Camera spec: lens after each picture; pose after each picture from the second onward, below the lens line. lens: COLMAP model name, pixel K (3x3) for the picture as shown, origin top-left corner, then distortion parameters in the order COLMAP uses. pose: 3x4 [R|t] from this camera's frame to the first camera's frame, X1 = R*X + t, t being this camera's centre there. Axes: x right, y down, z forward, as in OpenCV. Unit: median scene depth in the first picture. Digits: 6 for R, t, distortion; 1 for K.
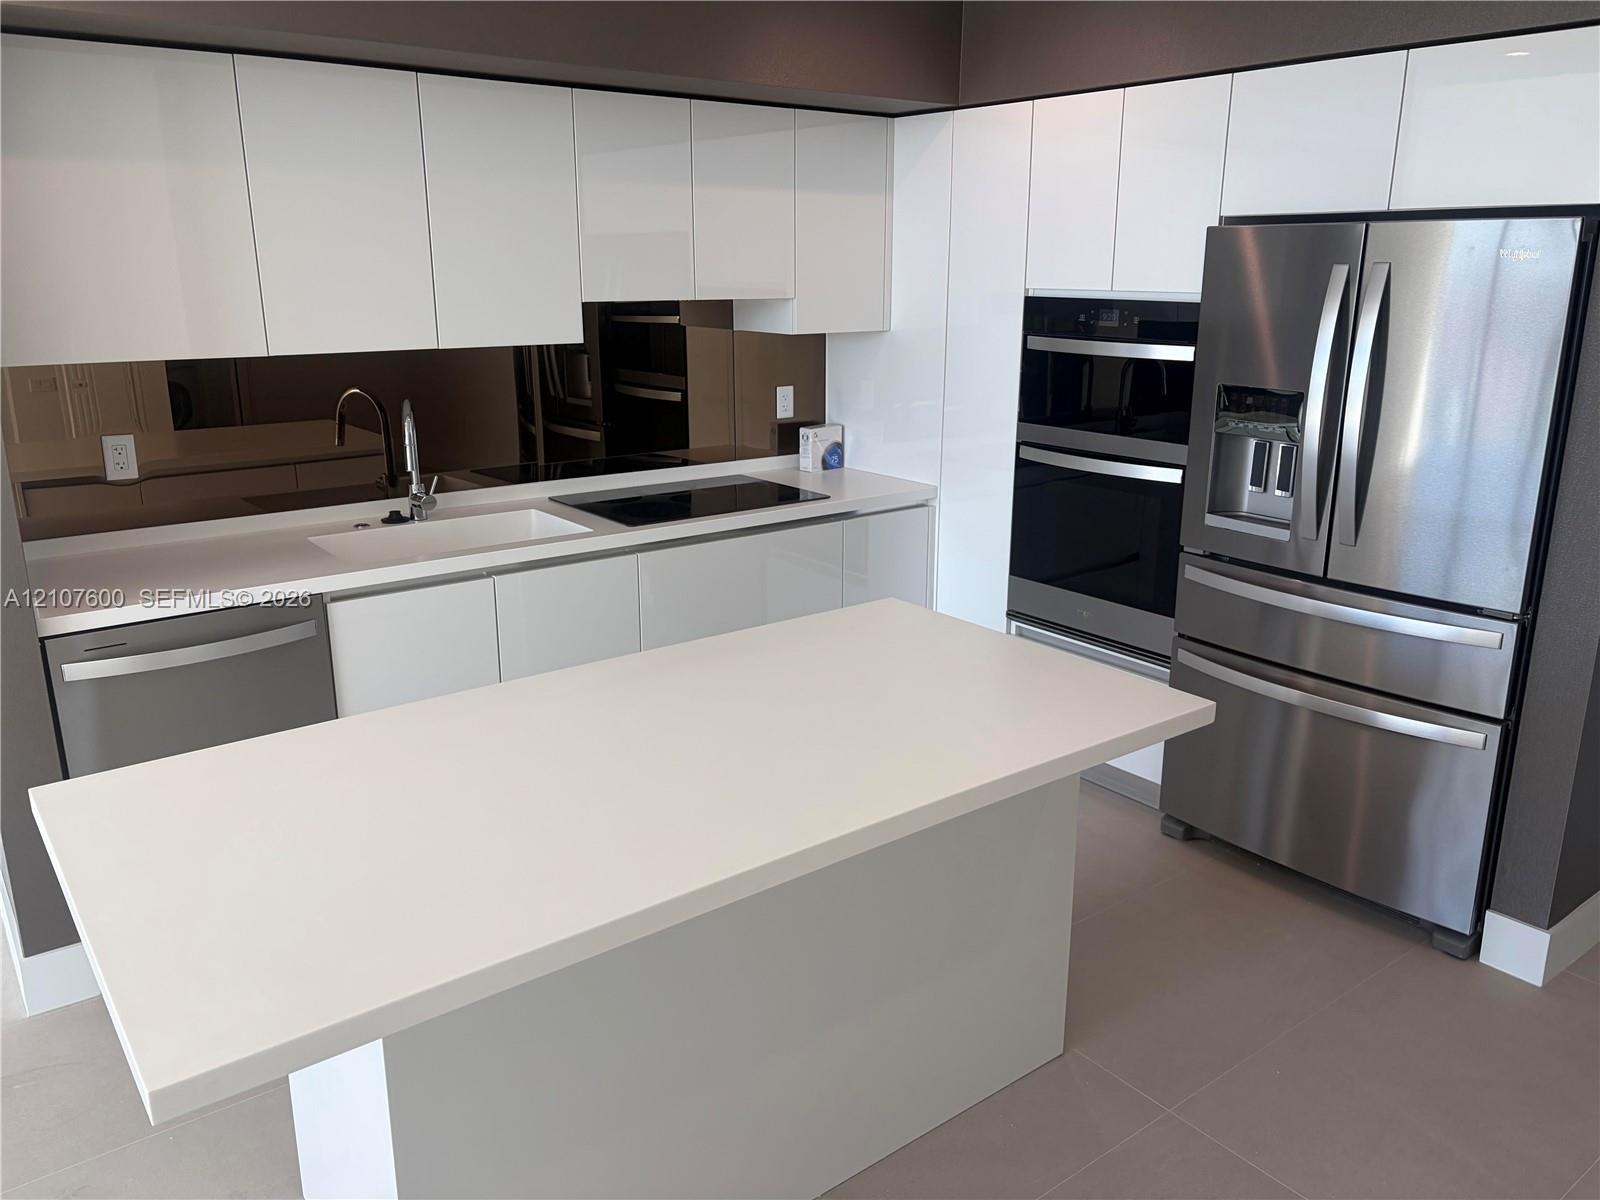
lens RADIAL K [[1193.8, 0, 819.4], [0, 1193.8, 582.2], [0, 0, 1]] dist [0.037959, -0.036430]
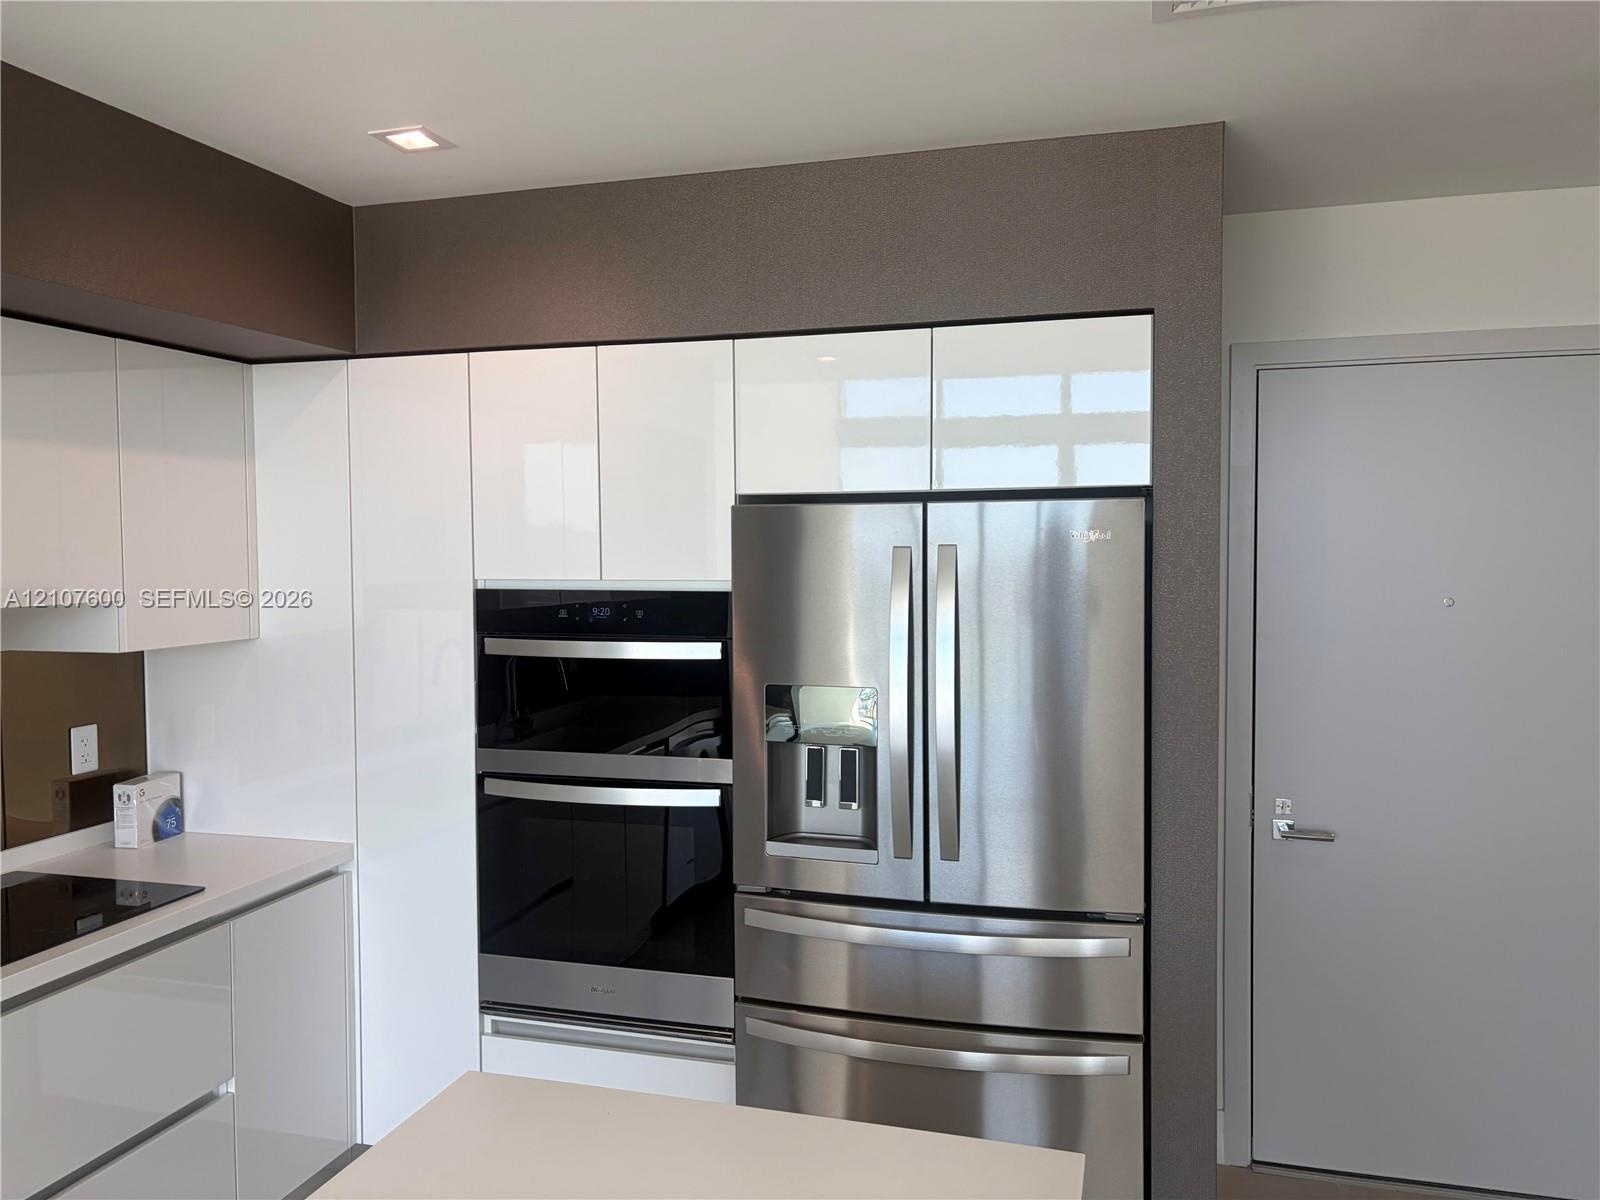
lens RADIAL K [[1193.8, 0, 787.3], [0, 1193.8, 593.1], [0, 0, 1]] dist [0.037959, -0.036430]
pose [[0.816884, -0.033748, 0.575814, -0.121992], [0.158450, 0.973011, -0.167760, -0.078431], [-0.554612, 0.228278, 0.800184, 0.283733]]
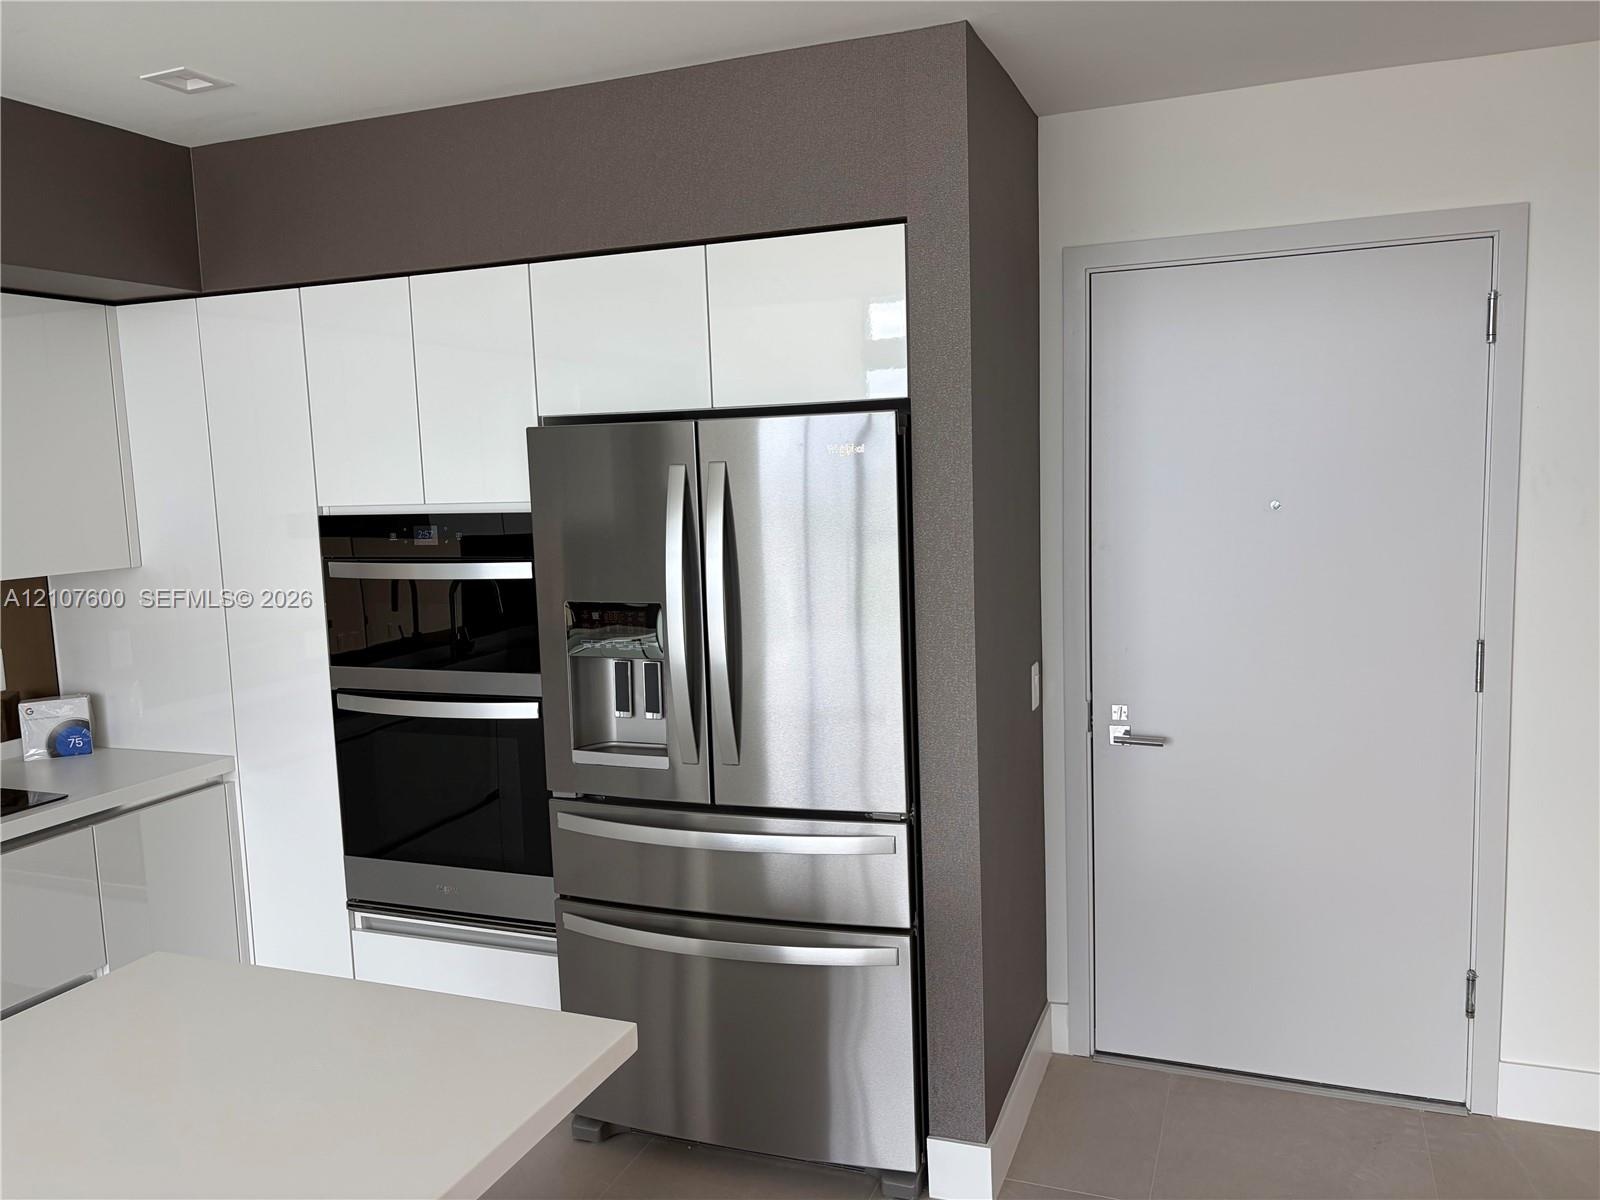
lens RADIAL K [[1193.8, 0, 804.4], [0, 1193.8, 608.9], [0, 0, 1]] dist [0.037959, -0.036430]
pose [[0.859121, -0.091996, 0.503436, 0.040256], [0.167414, 0.980108, -0.106592, -0.035152], [-0.483615, 0.175858, 0.857432, 0.156136]]
